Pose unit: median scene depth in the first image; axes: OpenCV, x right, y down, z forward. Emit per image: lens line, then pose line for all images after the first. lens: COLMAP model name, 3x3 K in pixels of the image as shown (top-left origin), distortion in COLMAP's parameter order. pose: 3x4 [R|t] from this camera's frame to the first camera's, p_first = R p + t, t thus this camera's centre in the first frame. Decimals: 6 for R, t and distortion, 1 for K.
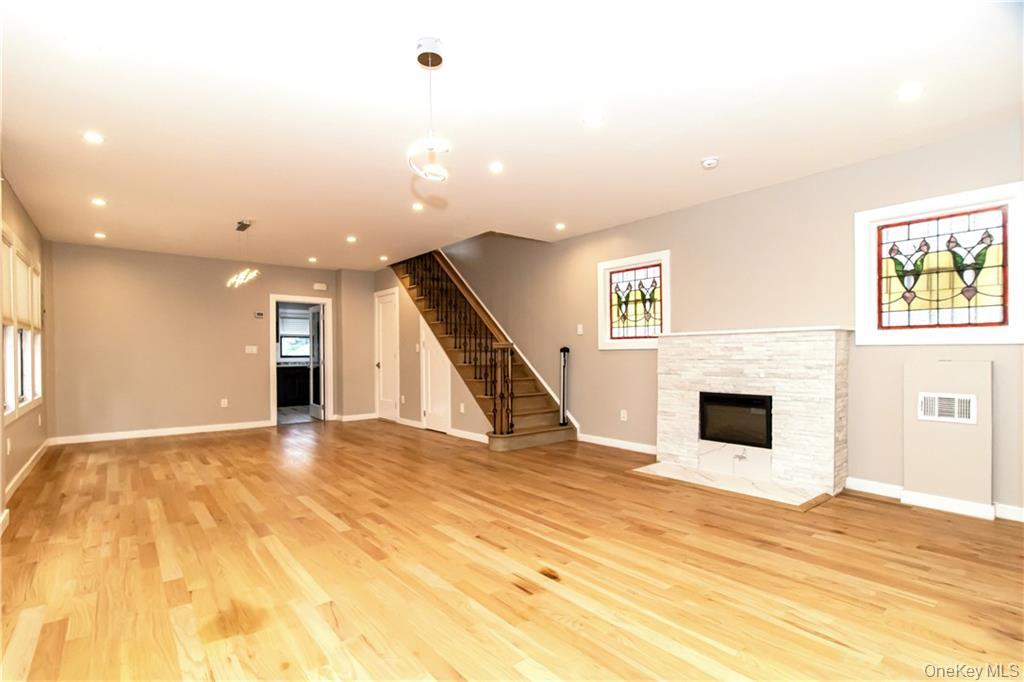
lens RADIAL K [[479.2, 0, 508.9], [0, 479.2, 361.3], [0, 0, 1]] dist [0.003865, 0.000441]
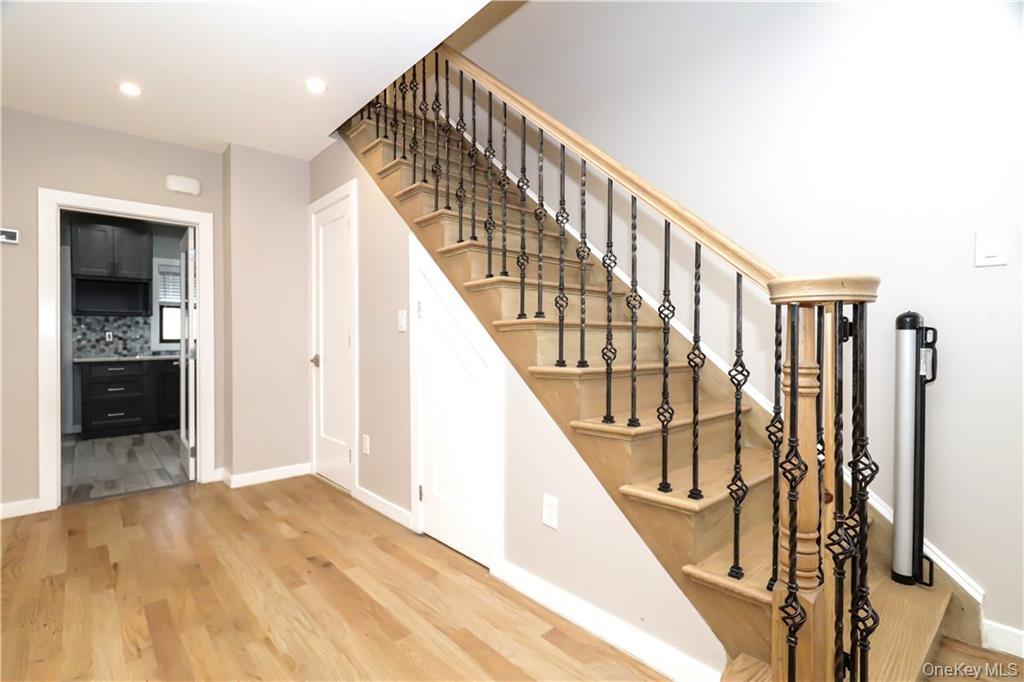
lens RADIAL K [[489.1, 0, 508.8], [0, 489.1, 346.1], [0, 0, 1]] dist [0.001838, 0.000188]
pose [[0.999371, 0.006611, 0.034854, -0.181629], [-0.006435, 0.999966, -0.005177, -0.007527], [-0.034887, 0.004949, 0.999379, 0.920772]]
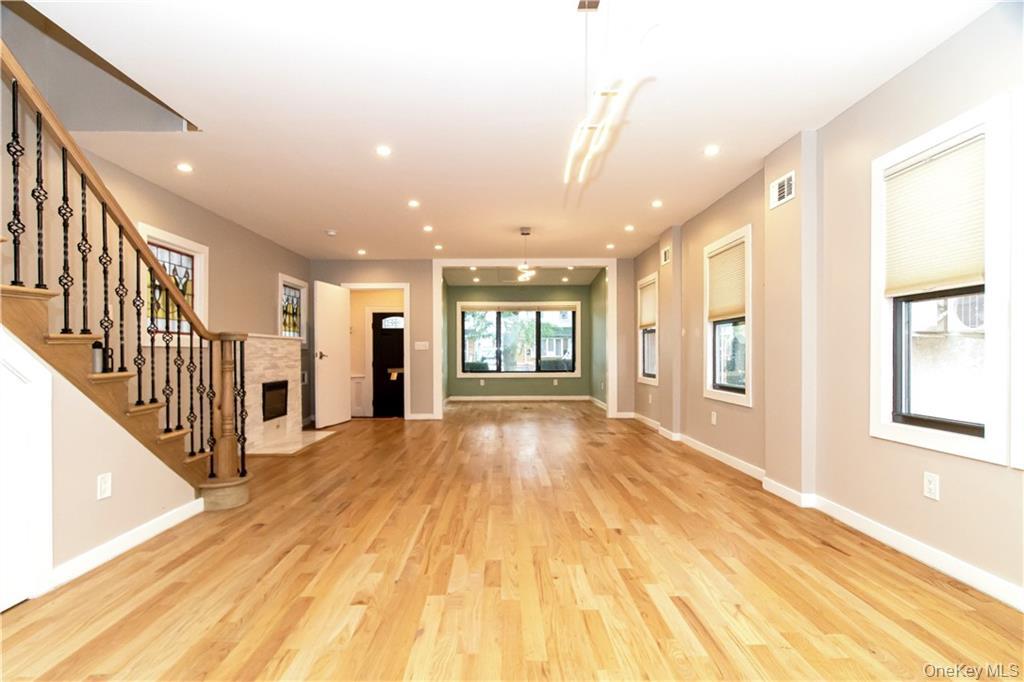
lens RADIAL K [[473.8, 0, 499.3], [0, 473.8, 356.5], [0, 0, 1]] dist [0.000919, 0.000125]
pose [[-0.769411, 0.007140, 0.638715, -0.798387], [0.021714, 0.999652, 0.014981, -0.009710], [-0.638385, 0.025396, -0.769298, 1.460186]]
